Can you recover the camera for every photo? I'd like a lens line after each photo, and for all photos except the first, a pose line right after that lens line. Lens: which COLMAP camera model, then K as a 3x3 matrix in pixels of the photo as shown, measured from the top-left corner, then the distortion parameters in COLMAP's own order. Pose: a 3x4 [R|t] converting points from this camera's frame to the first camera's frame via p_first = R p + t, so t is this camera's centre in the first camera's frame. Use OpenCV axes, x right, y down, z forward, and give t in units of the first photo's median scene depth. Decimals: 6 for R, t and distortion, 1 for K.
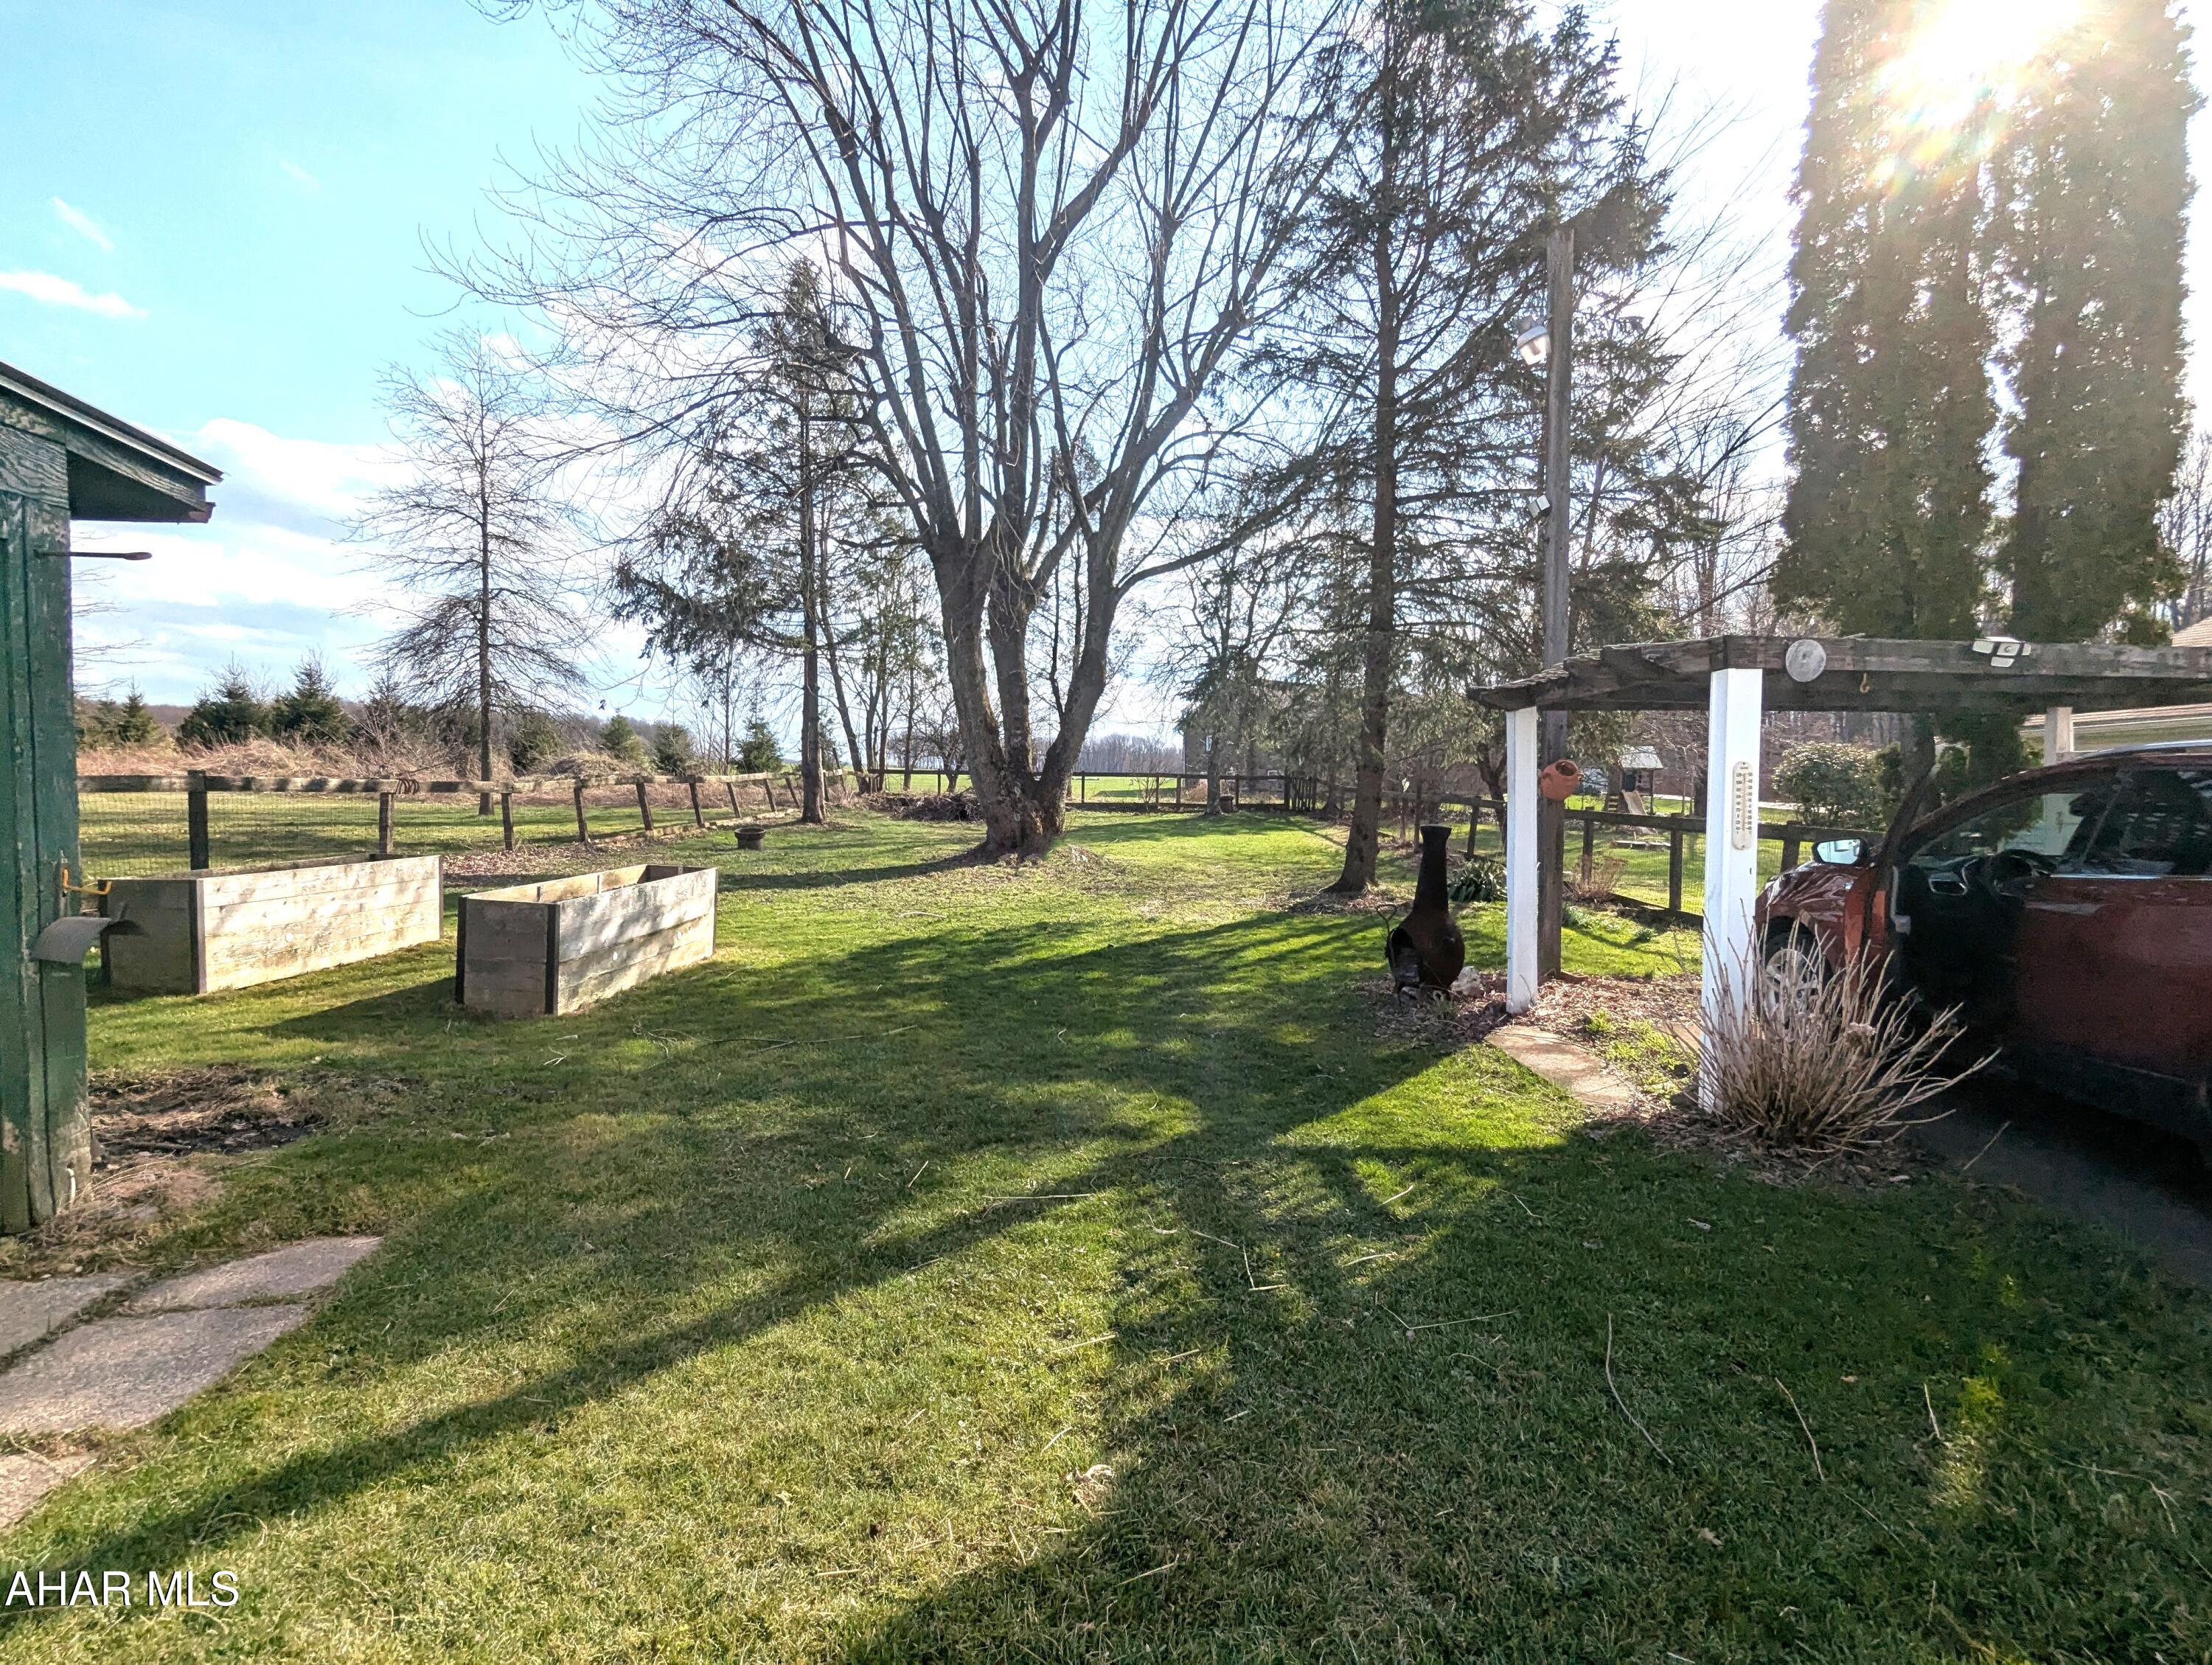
lens RADIAL K [[1059.5, 0, 1104.6], [0, 1059.5, 843.0], [0, 0, 1]] dist [-0.003609, 0.002871]
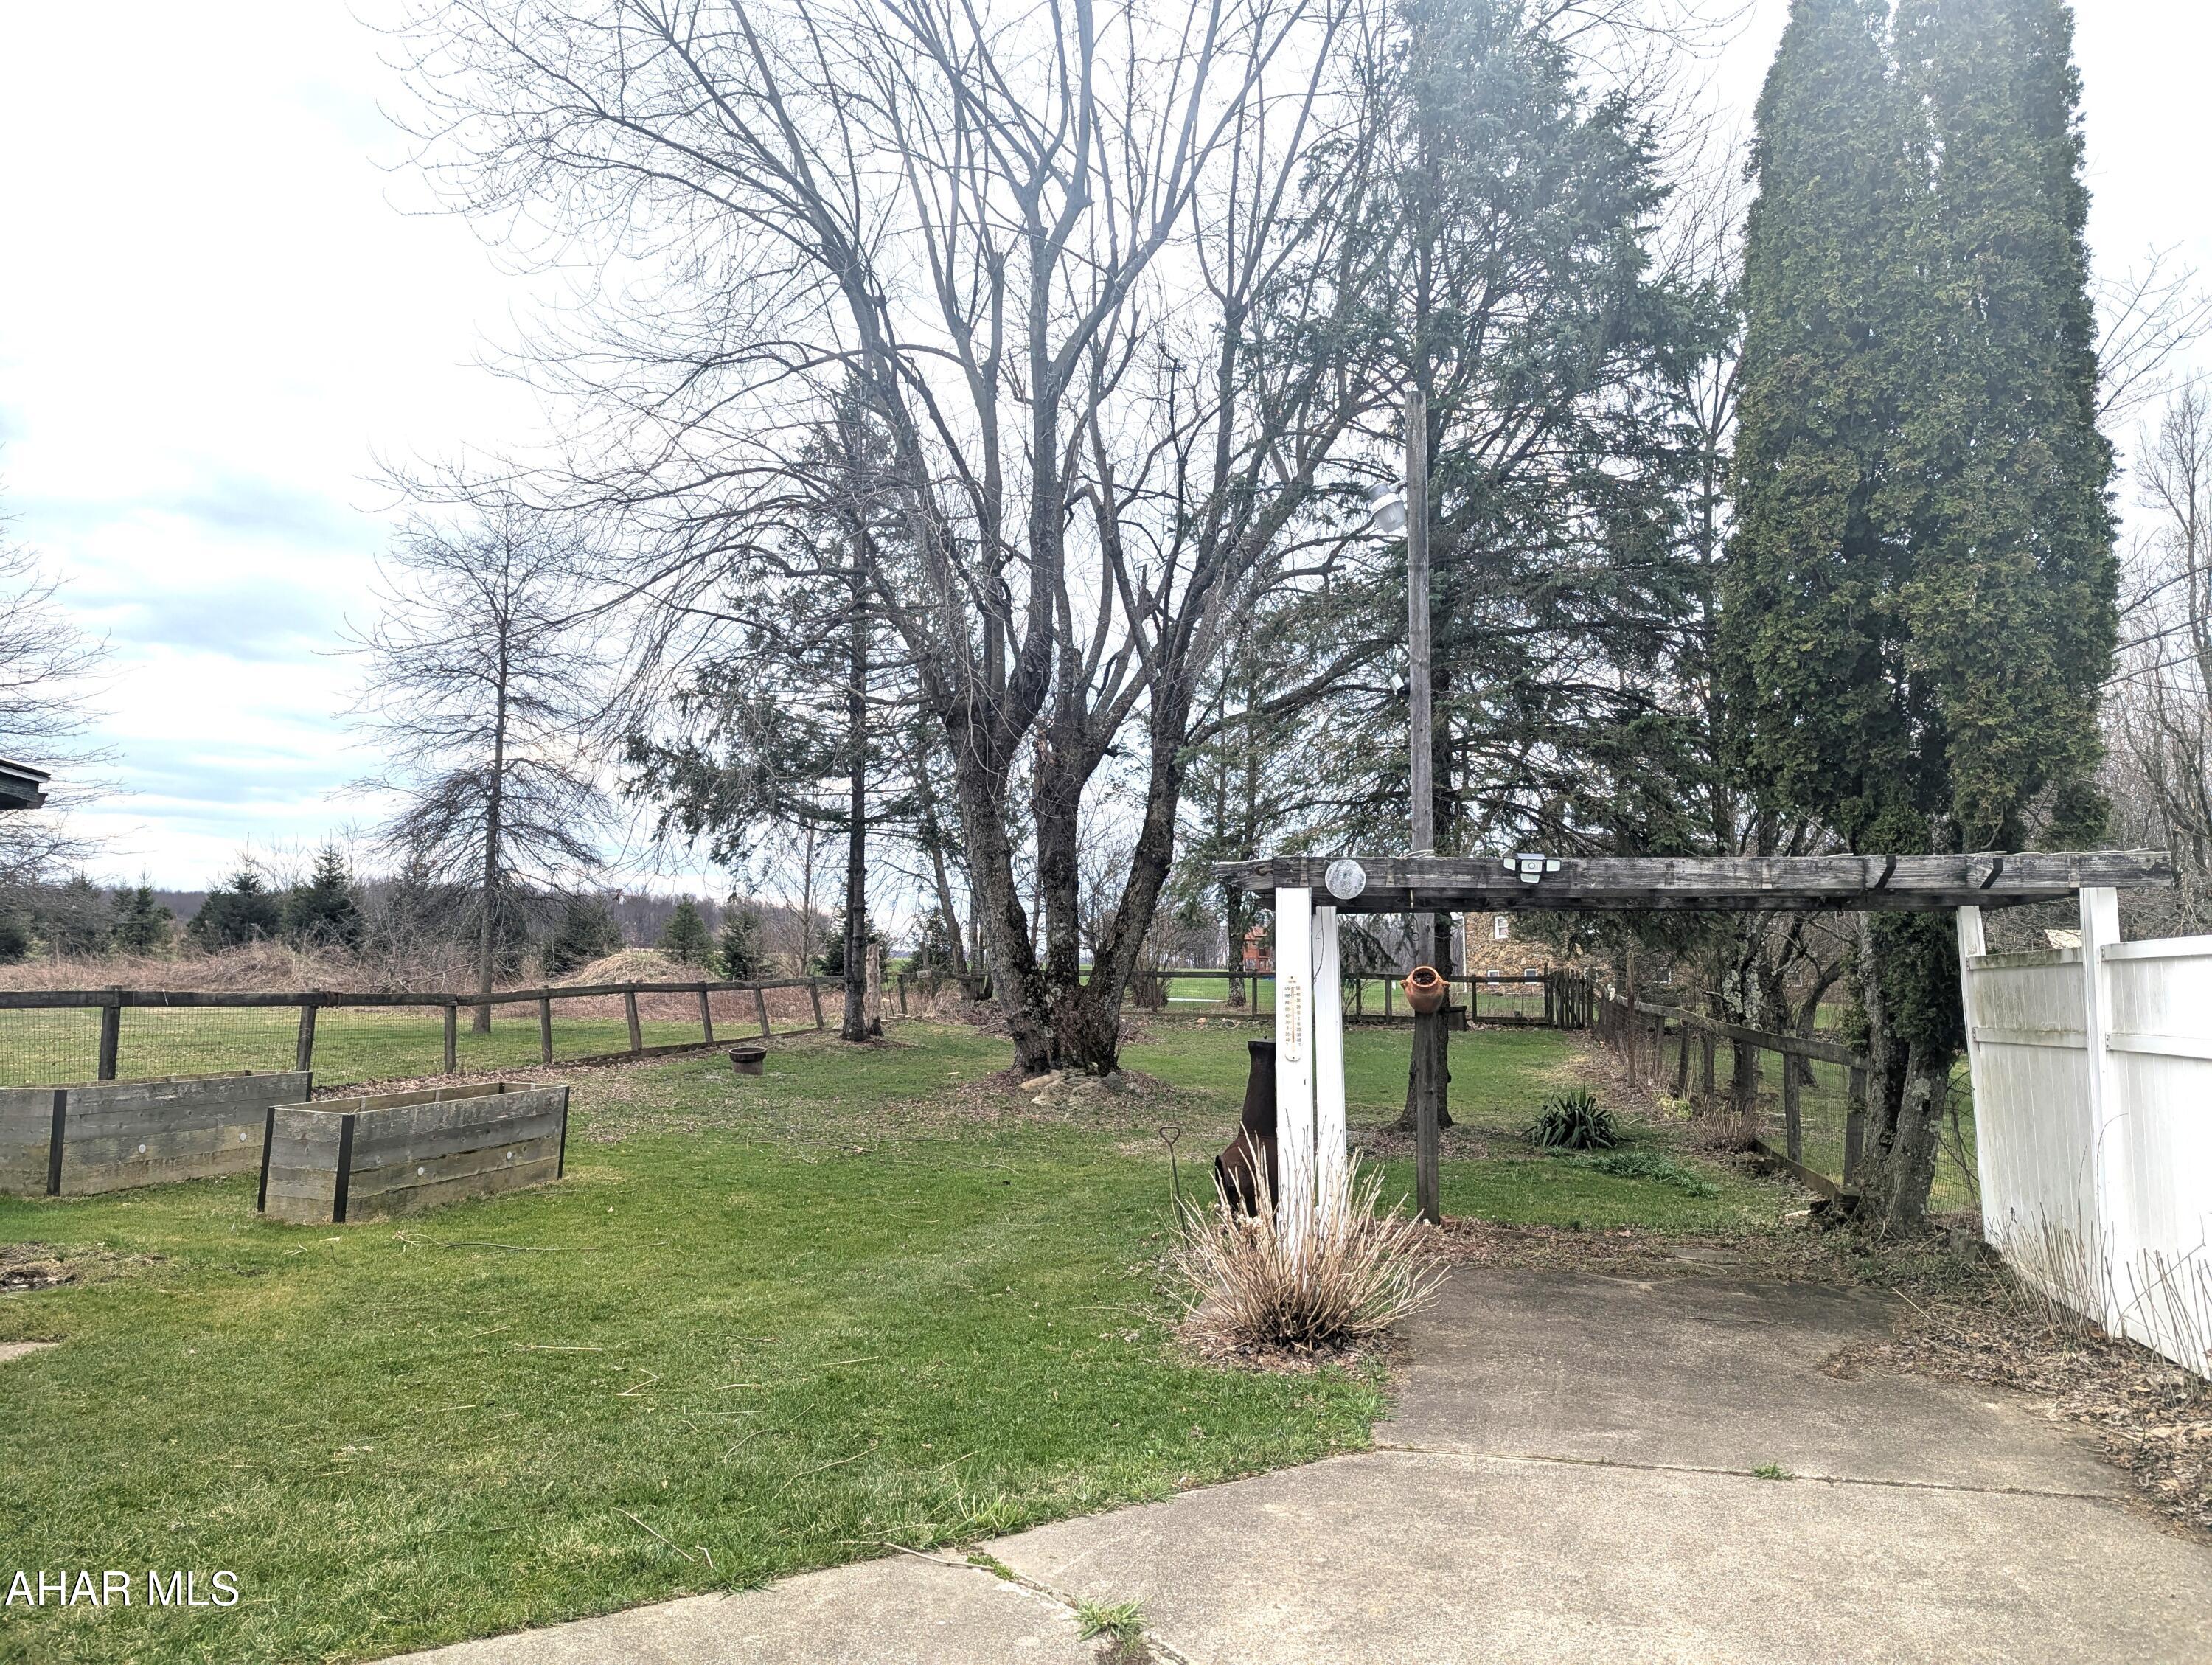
lens RADIAL K [[1584.9, 0, 1108.8], [0, 1584.9, 829.6], [0, 0, 1]] dist [0.045326, -0.007093]
pose [[0.978151, -0.025673, -0.206305, 0.152787], [-0.006349, 0.988194, -0.153076, 0.004371], [0.207799, 0.151041, 0.966440, -0.117059]]
